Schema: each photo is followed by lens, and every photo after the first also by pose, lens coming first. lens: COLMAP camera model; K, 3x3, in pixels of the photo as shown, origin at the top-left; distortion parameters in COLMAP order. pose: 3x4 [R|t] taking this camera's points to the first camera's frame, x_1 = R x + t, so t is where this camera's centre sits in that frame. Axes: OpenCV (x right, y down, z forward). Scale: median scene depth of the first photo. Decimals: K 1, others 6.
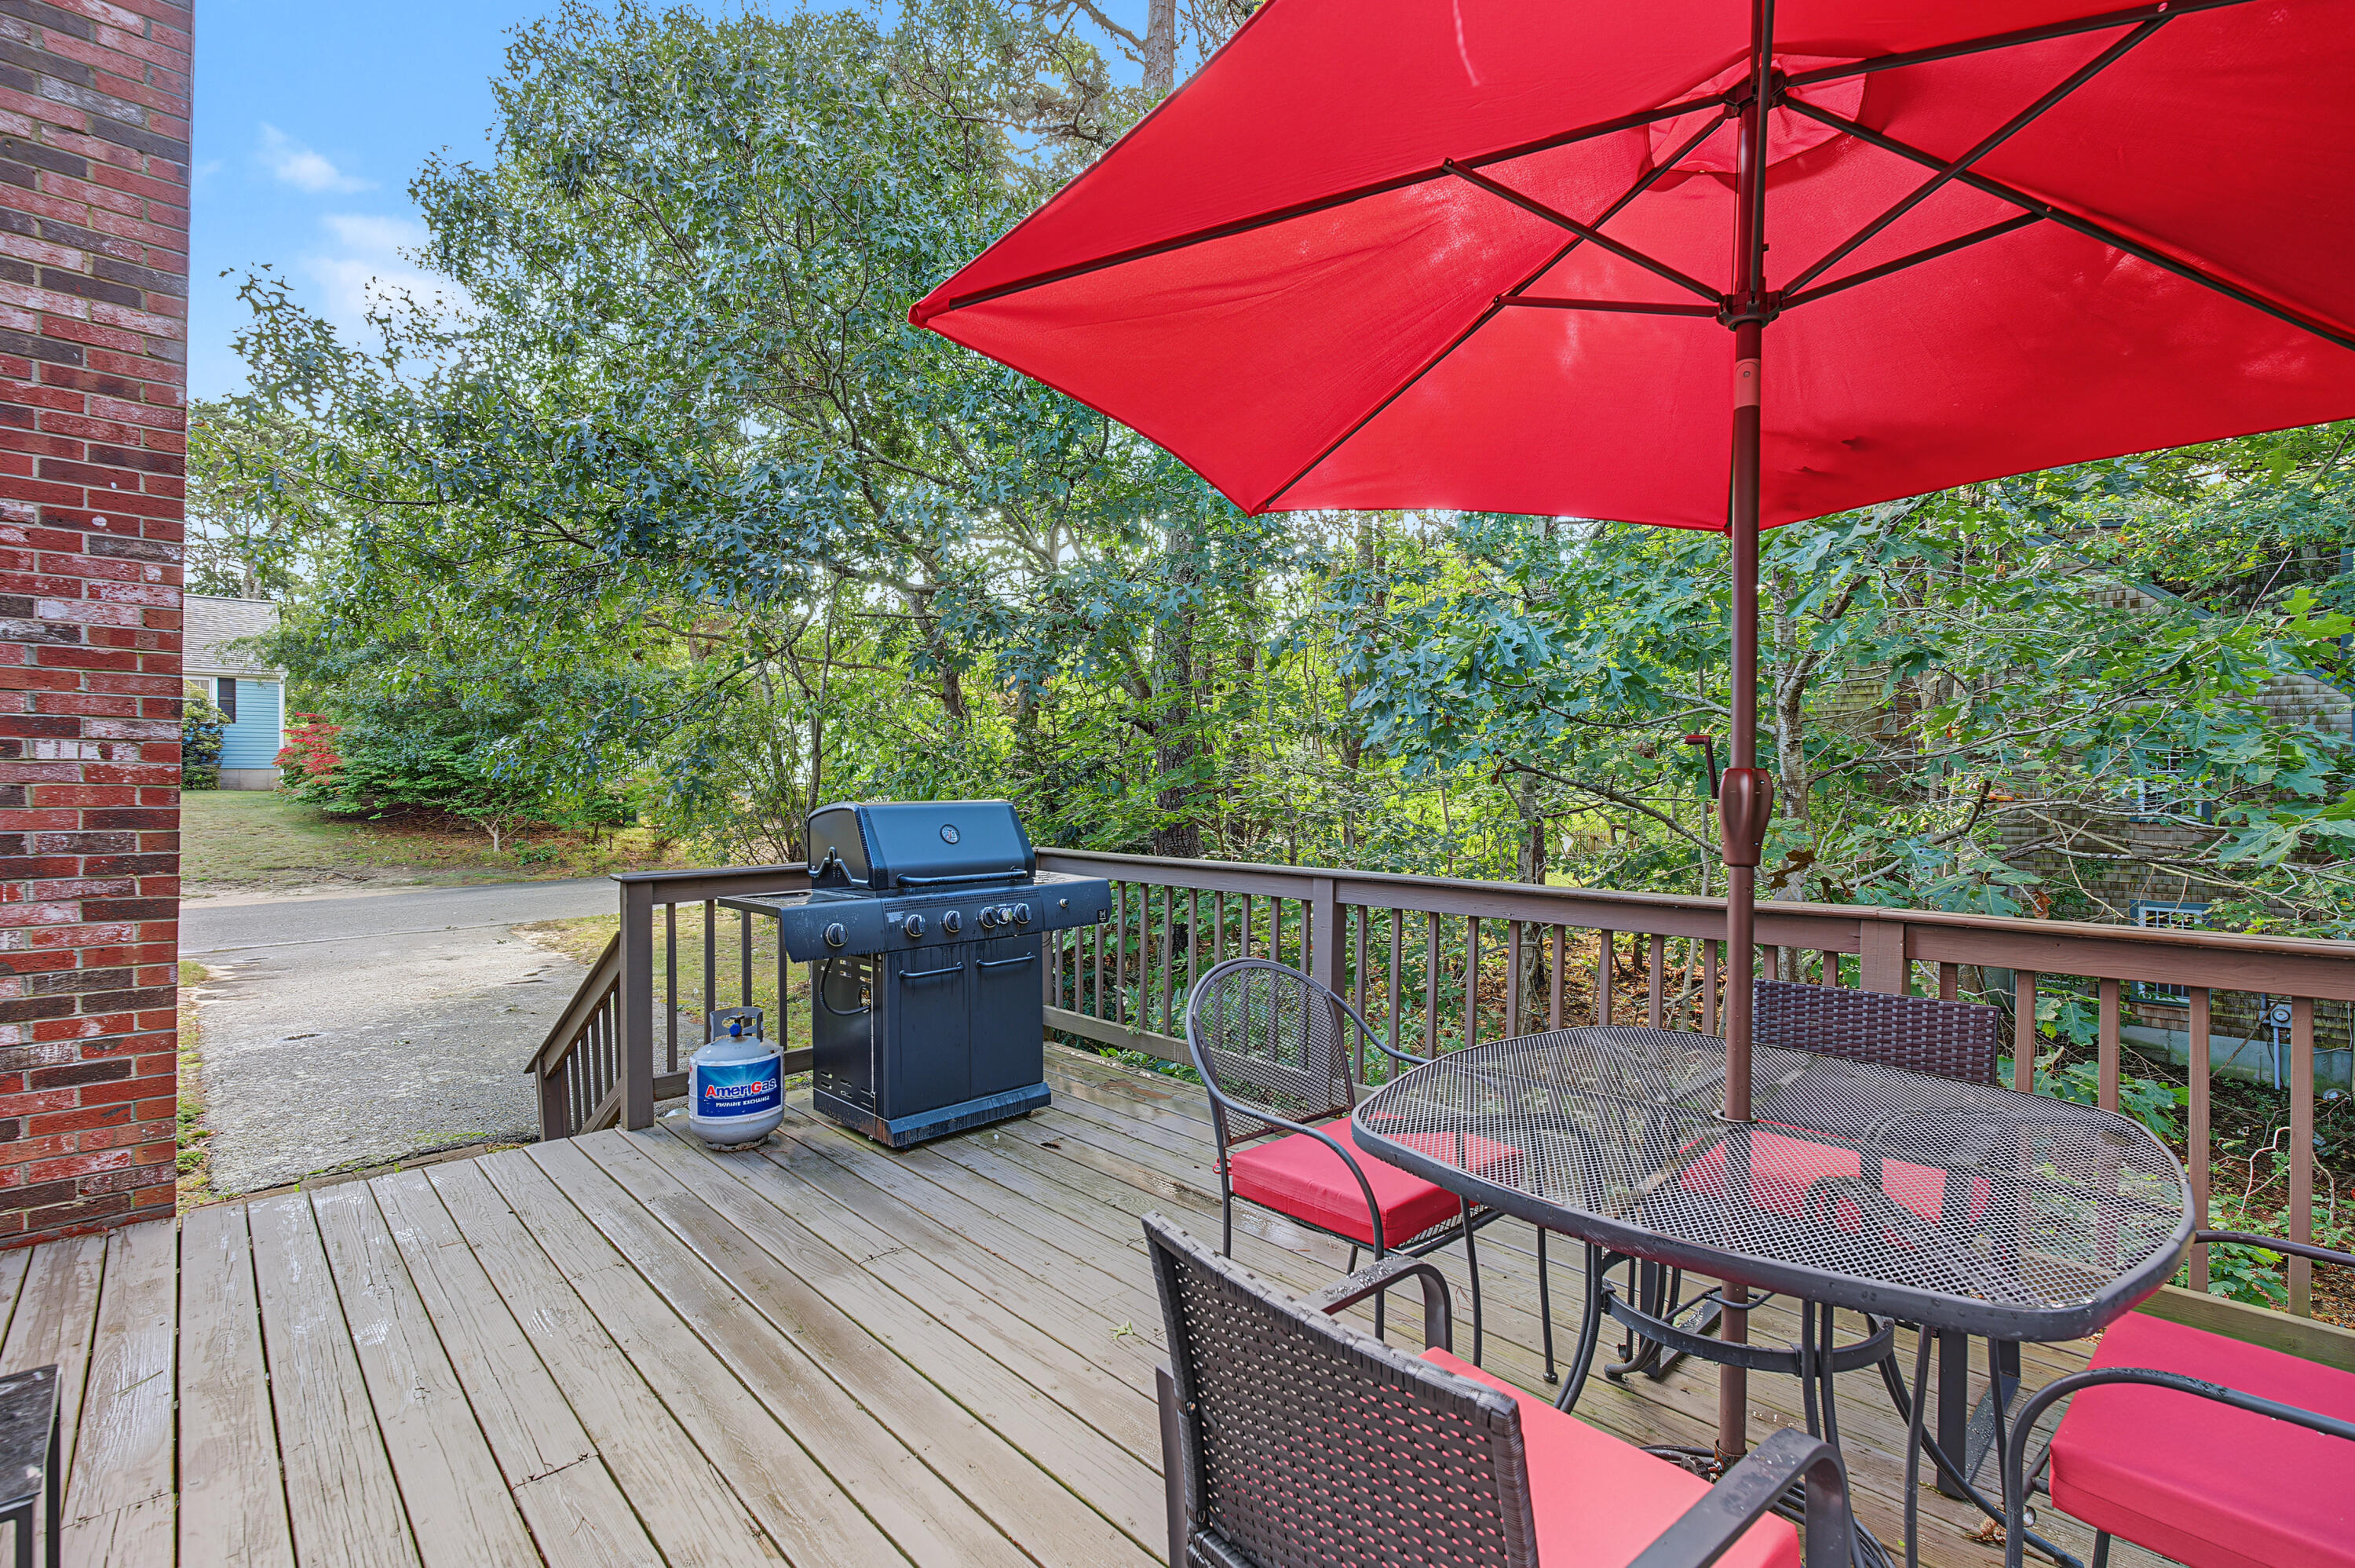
lens RADIAL K [[1063.6, 0, 1177.5], [0, 1063.6, 784.0], [0, 0, 1]] dist [-0.009900, 0.001032]
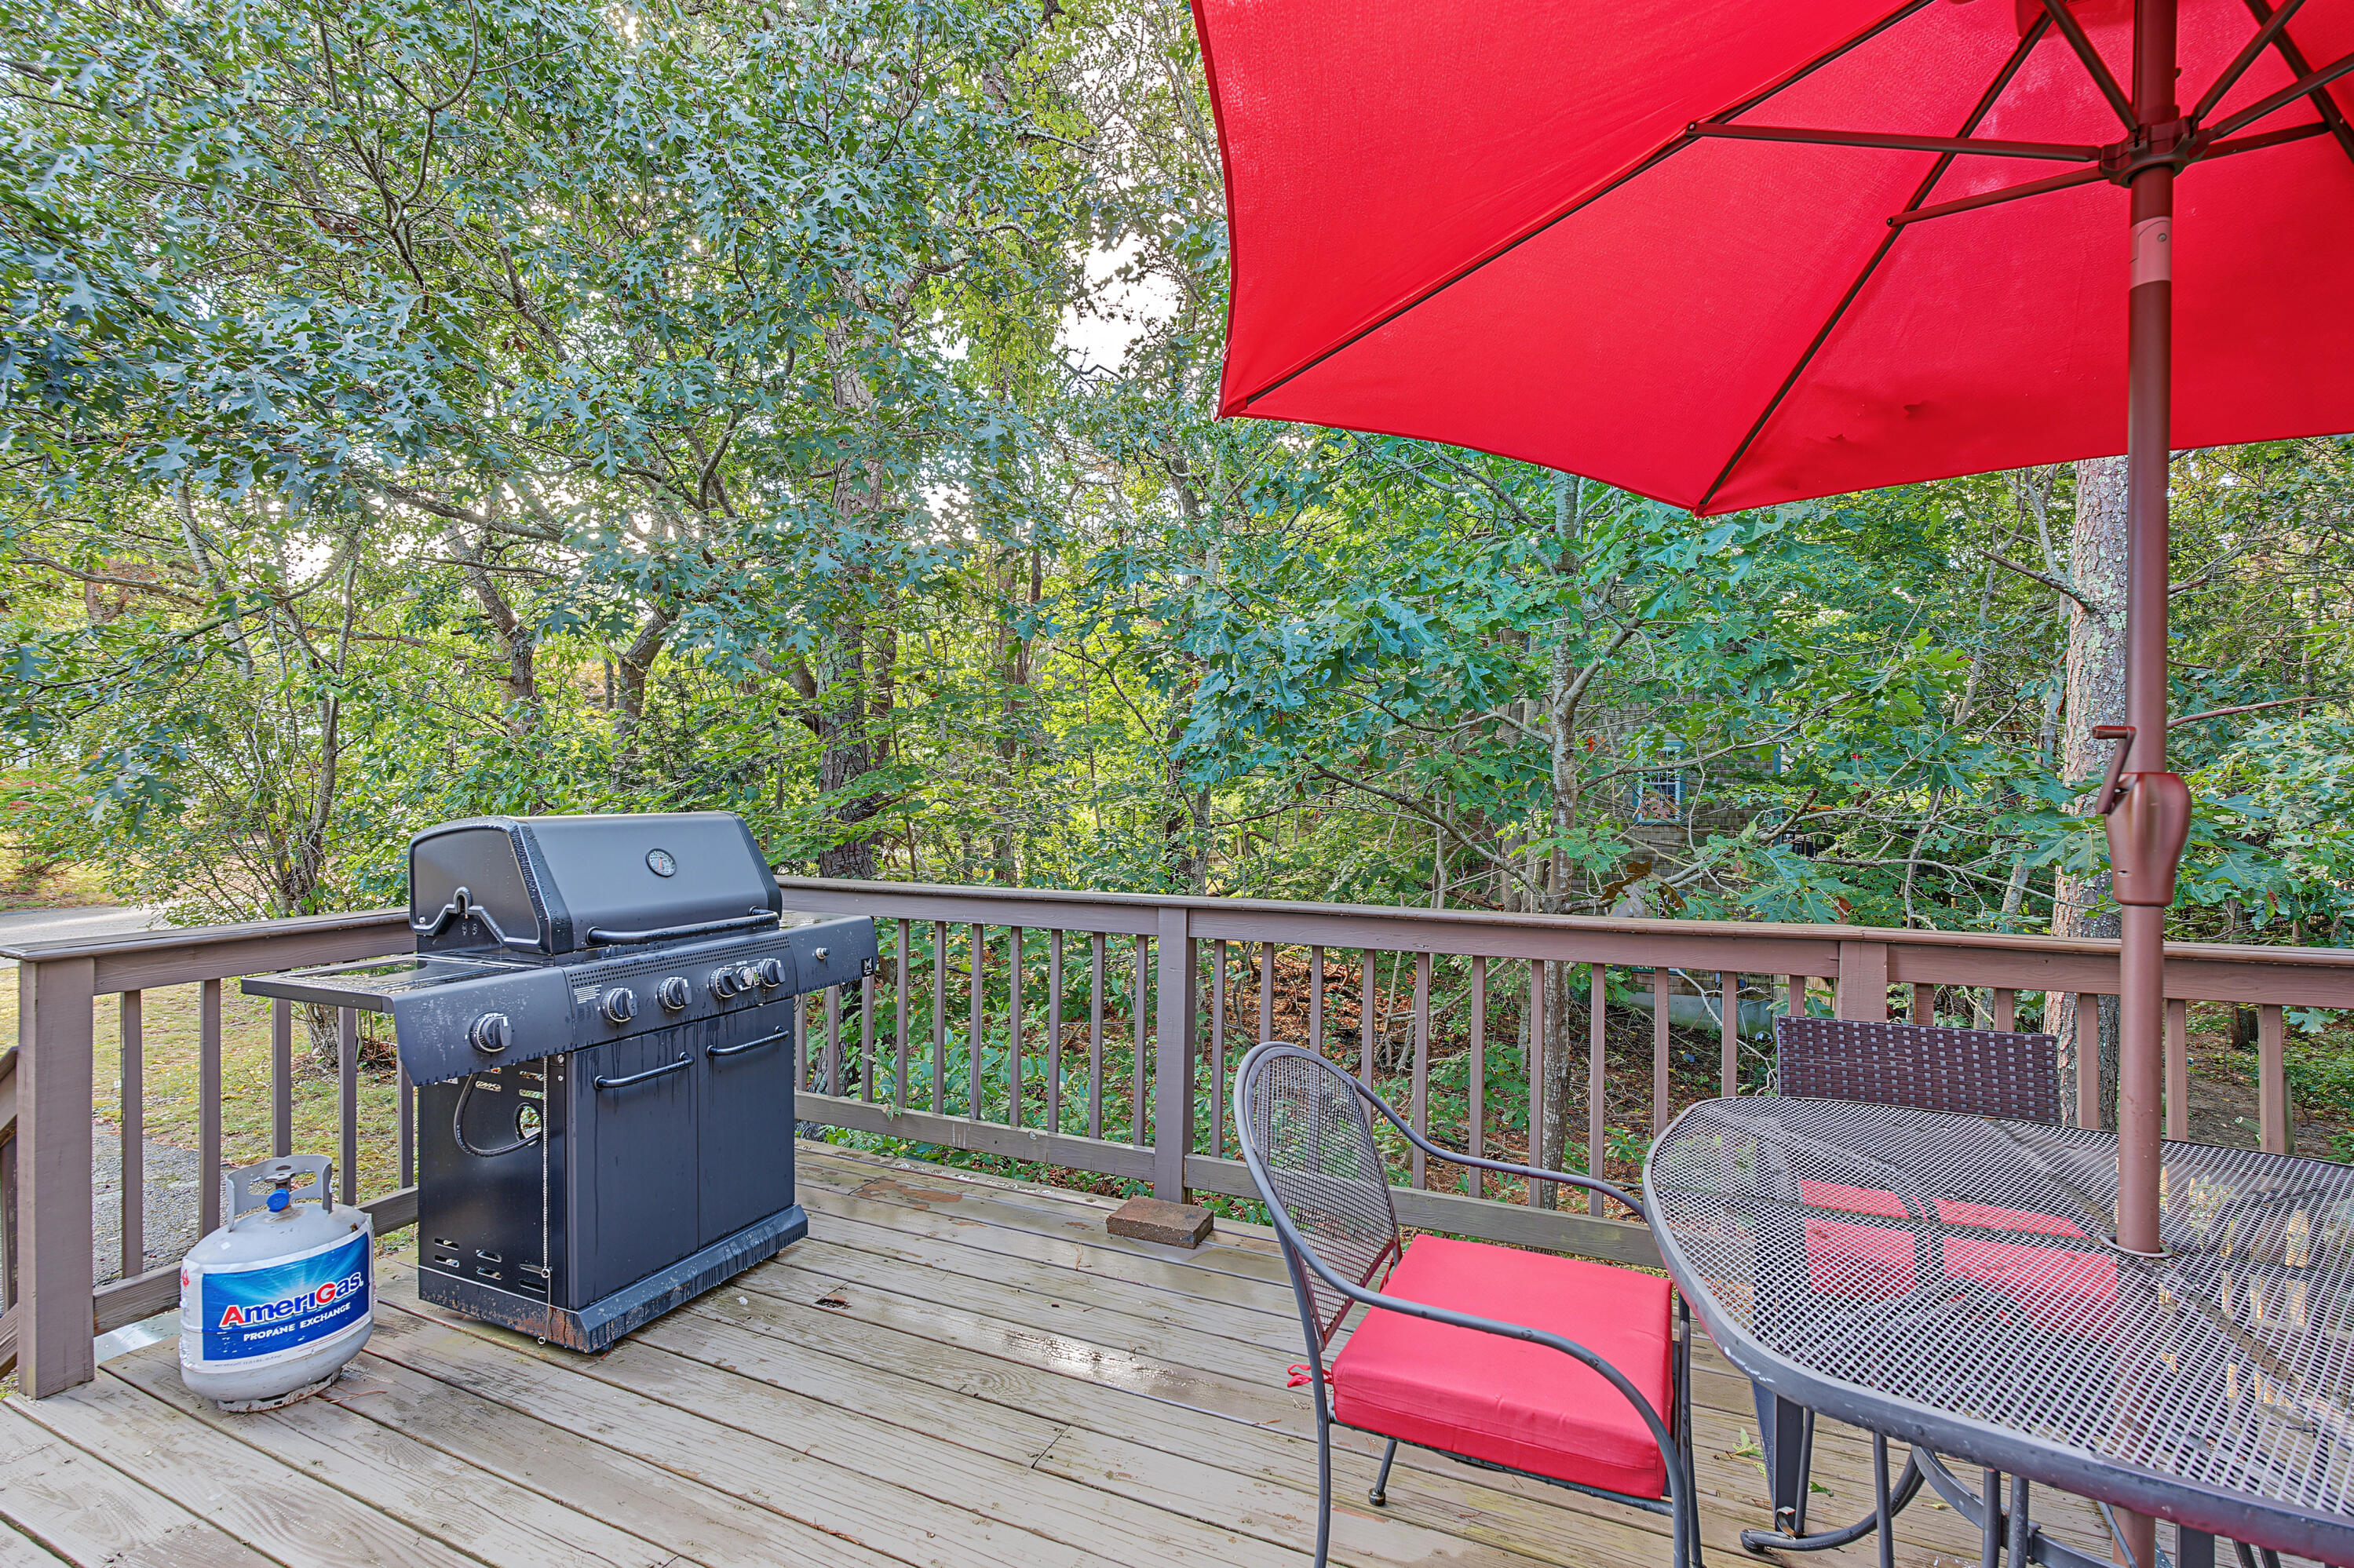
lens RADIAL K [[1060.0, 0, 1172.2], [0, 1060.0, 791.5], [0, 0, 1]] dist [-0.005837, 0.001018]
pose [[0.929868, 0.003592, 0.367875, -0.170867], [-0.003755, 0.999993, -0.000271, 0.000251], [-0.367874, -0.001129, 0.929875, 0.267295]]
